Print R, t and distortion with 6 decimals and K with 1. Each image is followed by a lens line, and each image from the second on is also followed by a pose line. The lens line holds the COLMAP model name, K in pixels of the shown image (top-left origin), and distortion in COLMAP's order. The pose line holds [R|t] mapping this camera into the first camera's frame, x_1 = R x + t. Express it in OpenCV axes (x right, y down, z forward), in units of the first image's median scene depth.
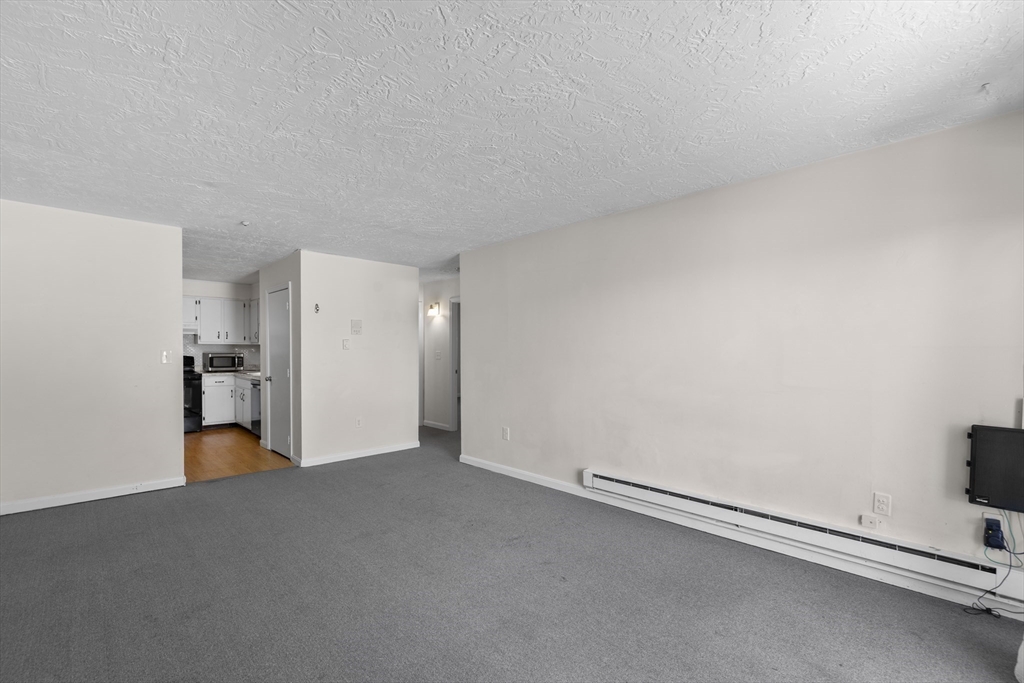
lens RADIAL K [[441.5, 0, 512.1], [0, 441.5, 359.2], [0, 0, 1]] dist [-0.000663, 0.000060]
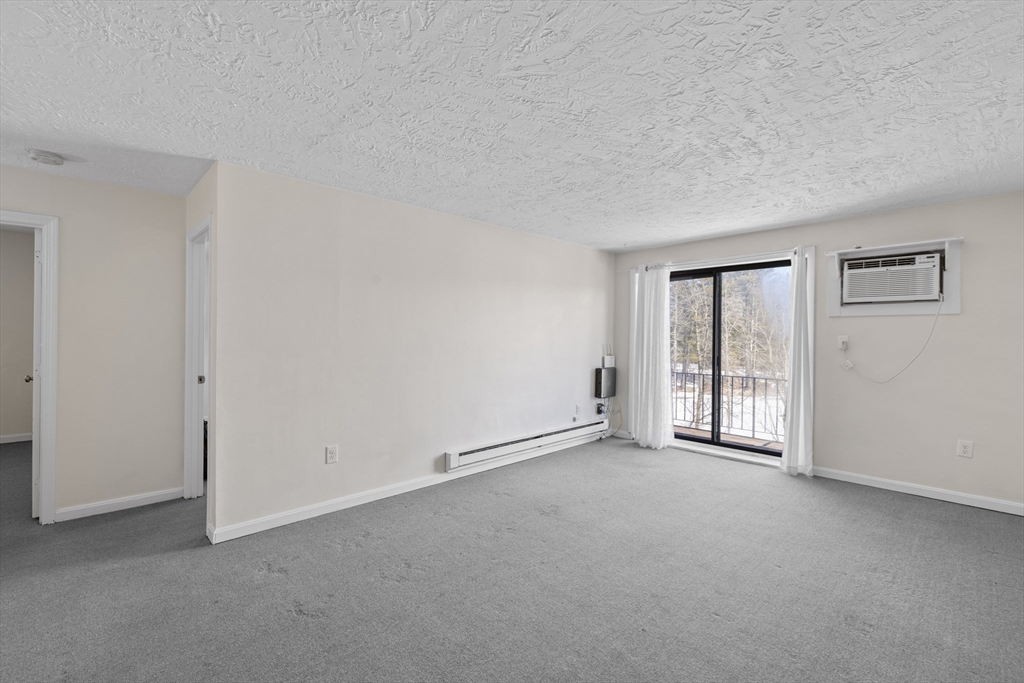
lens RADIAL K [[446.4, 0, 510.7], [0, 446.4, 337.2], [0, 0, 1]] dist [0.000378, 0.000284]
pose [[0.008859, 0.000037, 0.999961, -0.847802], [0.011591, 0.999933, -0.000140, -0.019981], [-0.999894, 0.011592, 0.008858, 0.809890]]
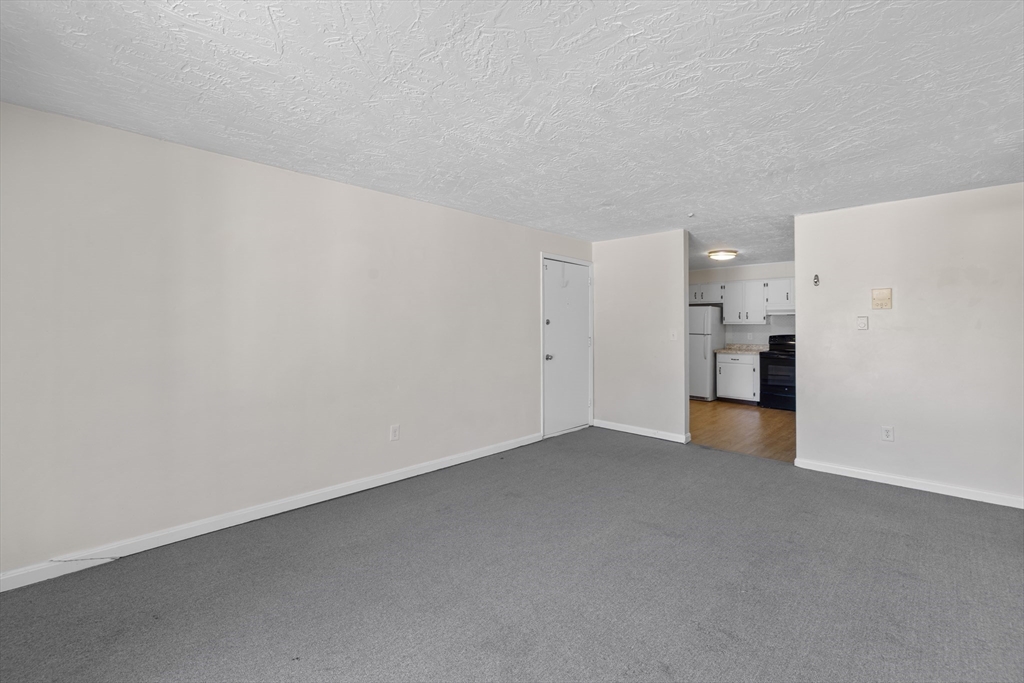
lens RADIAL K [[444.9, 0, 500.5], [0, 444.9, 332.8], [0, 0, 1]] dist [0.000408, 0.000253]
pose [[0.021178, 0.009752, -0.999728, 0.447683], [-0.022259, 0.999709, 0.009280, -0.013794], [0.999528, 0.022056, 0.021389, 0.465688]]
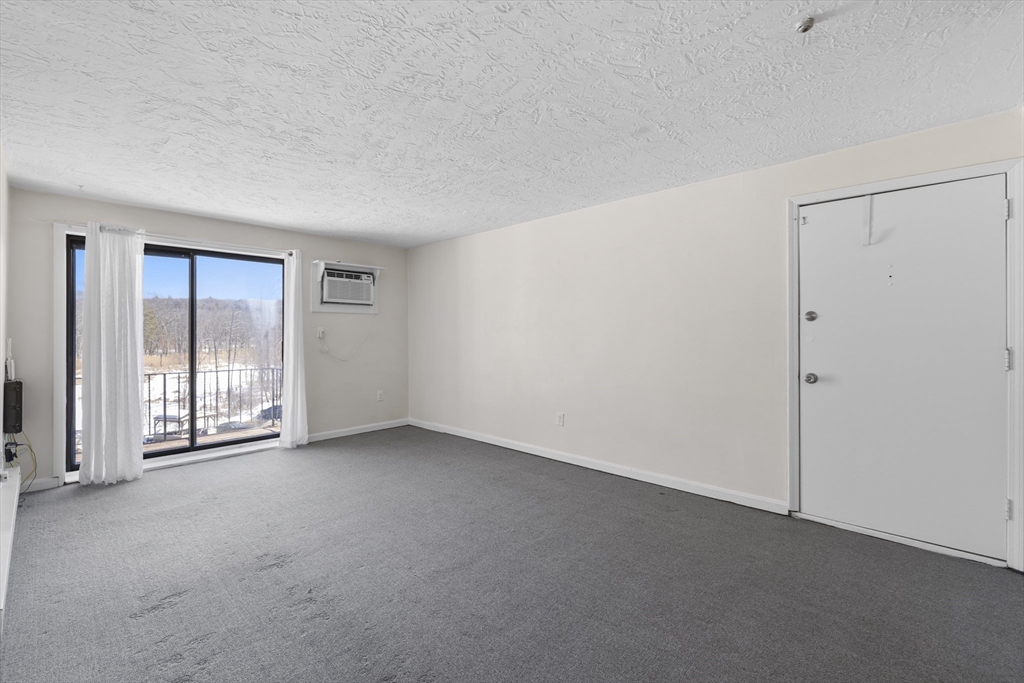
lens RADIAL K [[444.9, 0, 500.5], [0, 444.9, 332.8], [0, 0, 1]] dist [0.000408, 0.000253]
pose [[-0.999289, 0.001847, -0.037650, -0.314780], [0.001115, 0.999810, 0.019471, -0.023129], [0.037678, 0.019415, -0.999101, 1.360811]]
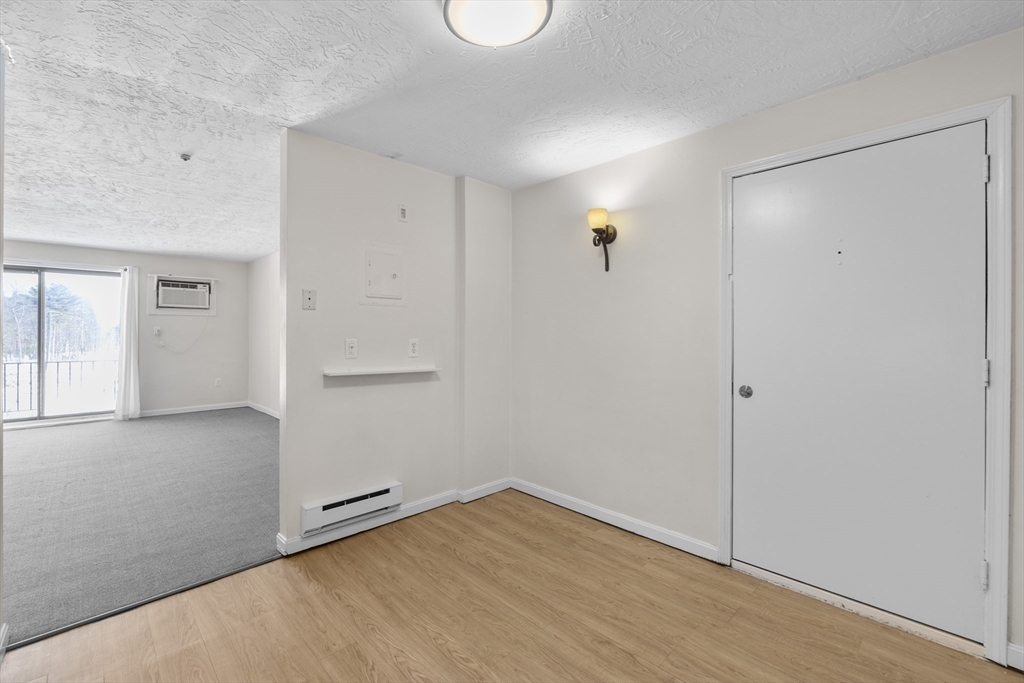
lens RADIAL K [[444.9, 0, 500.5], [0, 444.9, 332.8], [0, 0, 1]] dist [0.000408, 0.000253]
pose [[-0.999965, -0.003938, 0.007426, -1.096857], [-0.003796, 0.999811, 0.019053, -0.027680], [-0.007500, 0.019025, -0.999791, 1.669910]]
